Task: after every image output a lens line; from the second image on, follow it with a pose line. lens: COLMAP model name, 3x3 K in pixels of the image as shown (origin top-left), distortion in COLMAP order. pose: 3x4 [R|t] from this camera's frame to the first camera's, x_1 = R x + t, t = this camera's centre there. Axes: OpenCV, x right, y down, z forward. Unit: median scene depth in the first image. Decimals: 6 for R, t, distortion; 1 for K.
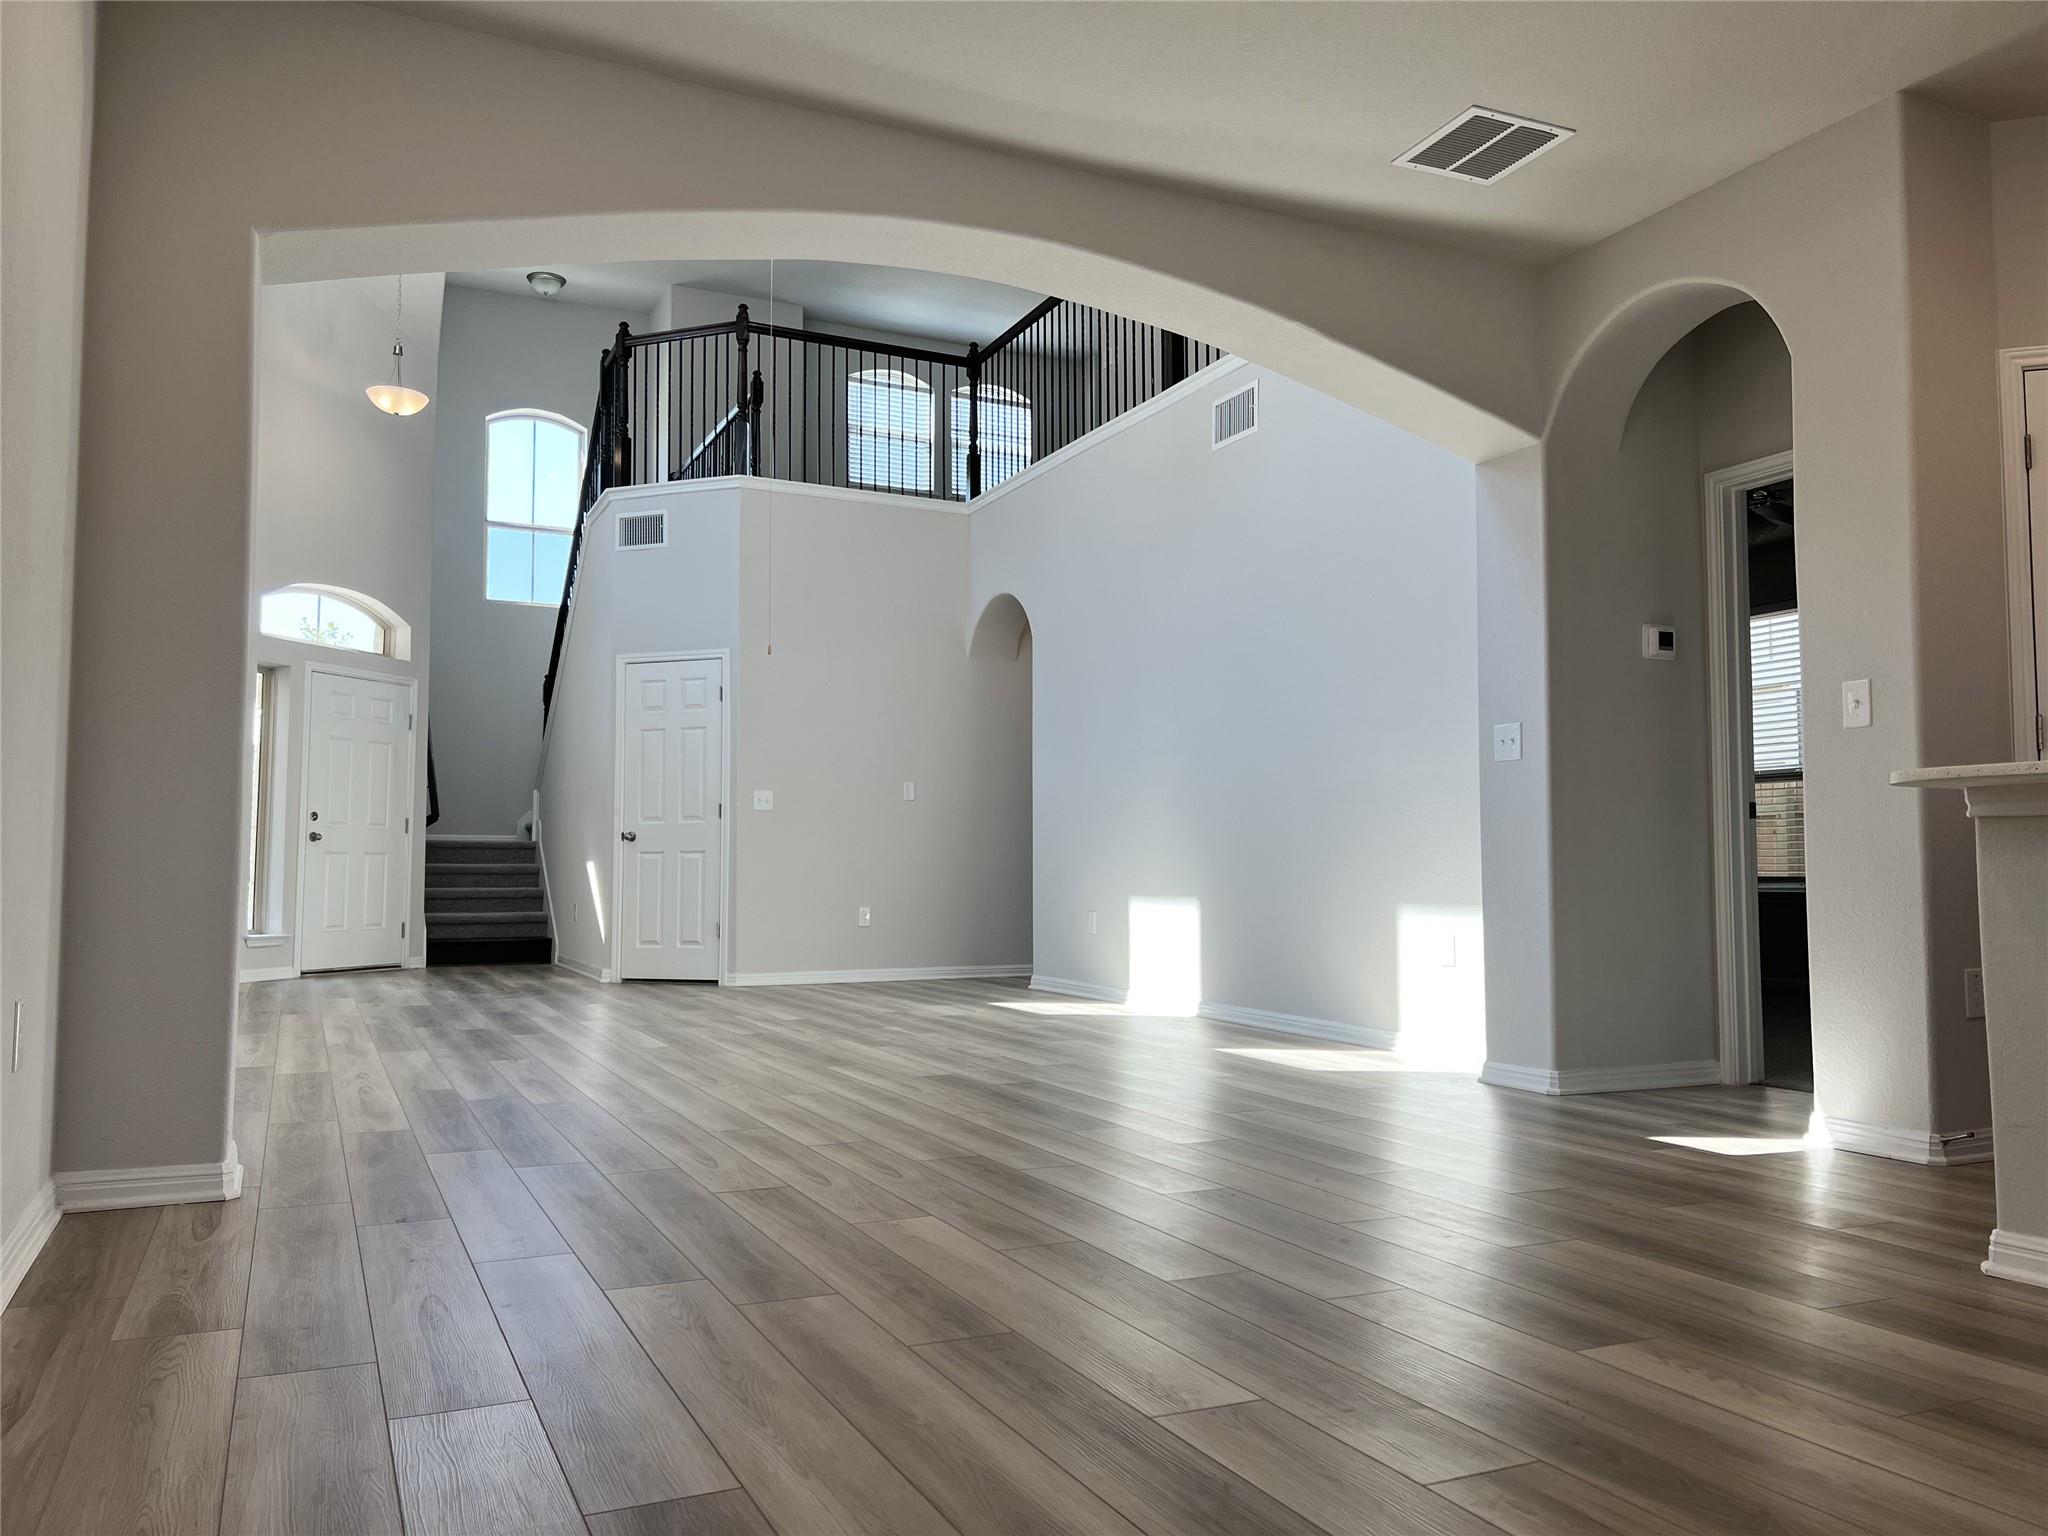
lens RADIAL K [[1526.4, 0, 1016.6], [0, 1526.4, 774.5], [0, 0, 1]] dist [0.054294, -0.053104]
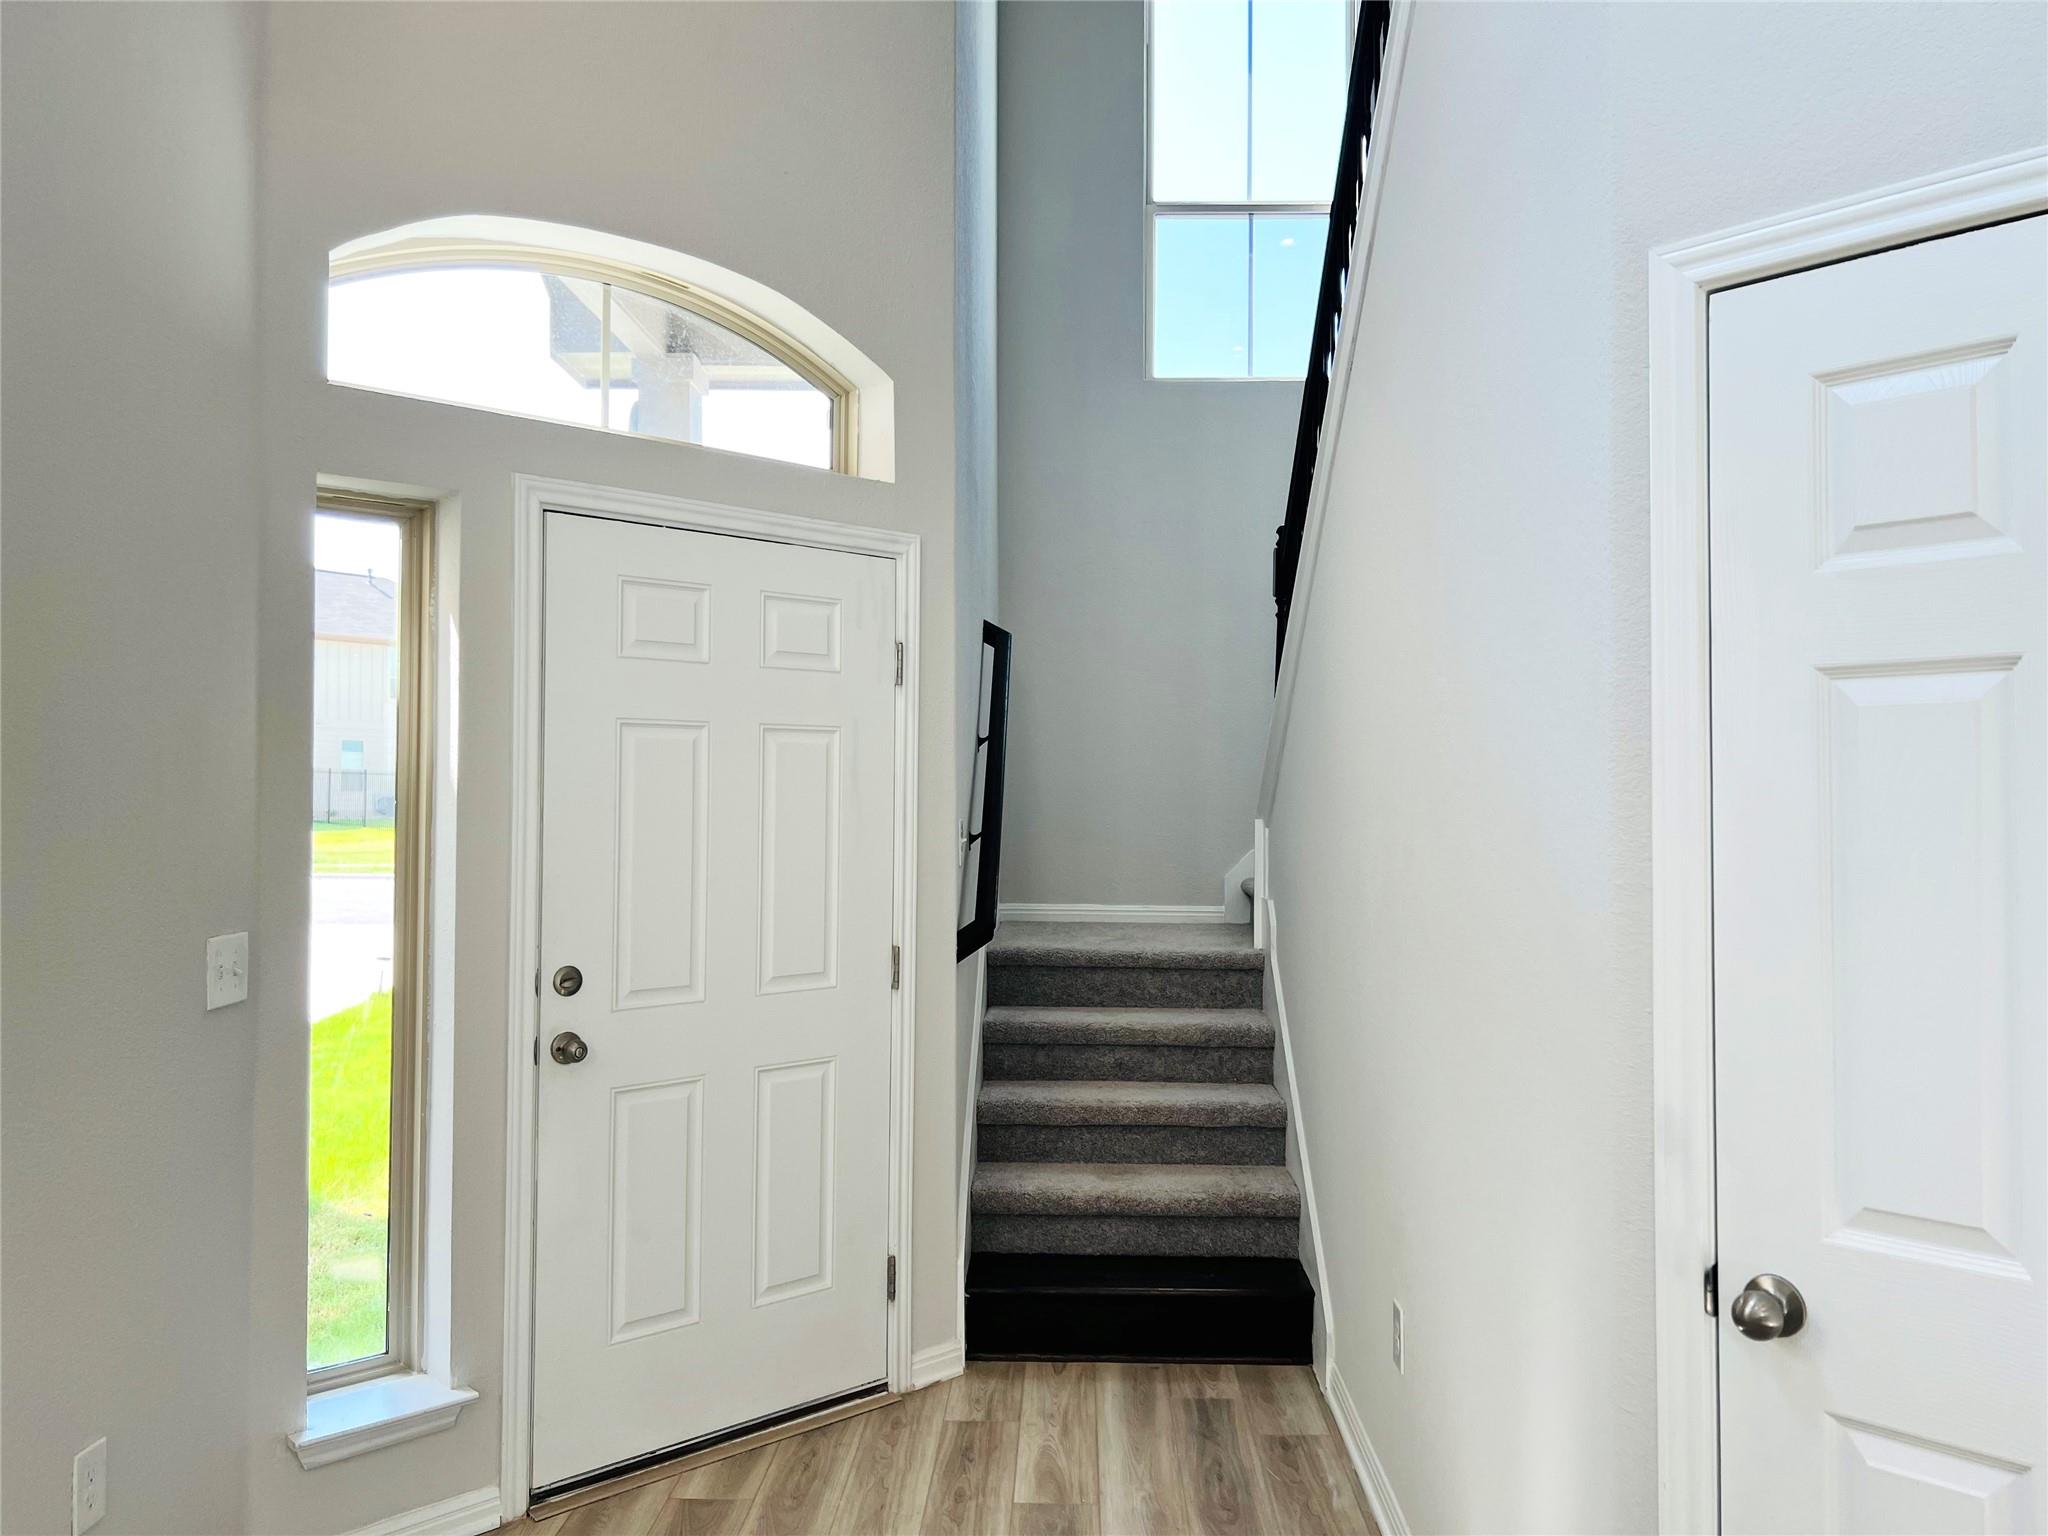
lens RADIAL K [[1526.4, 0, 1019.8], [0, 1526.4, 774.9], [0, 0, 1]] dist [0.054294, -0.053104]
pose [[0.891262, -0.000403, -0.453489, -0.195976], [0.026089, 0.998389, 0.050387, -0.023156], [0.452738, -0.056739, 0.889836, 0.641677]]
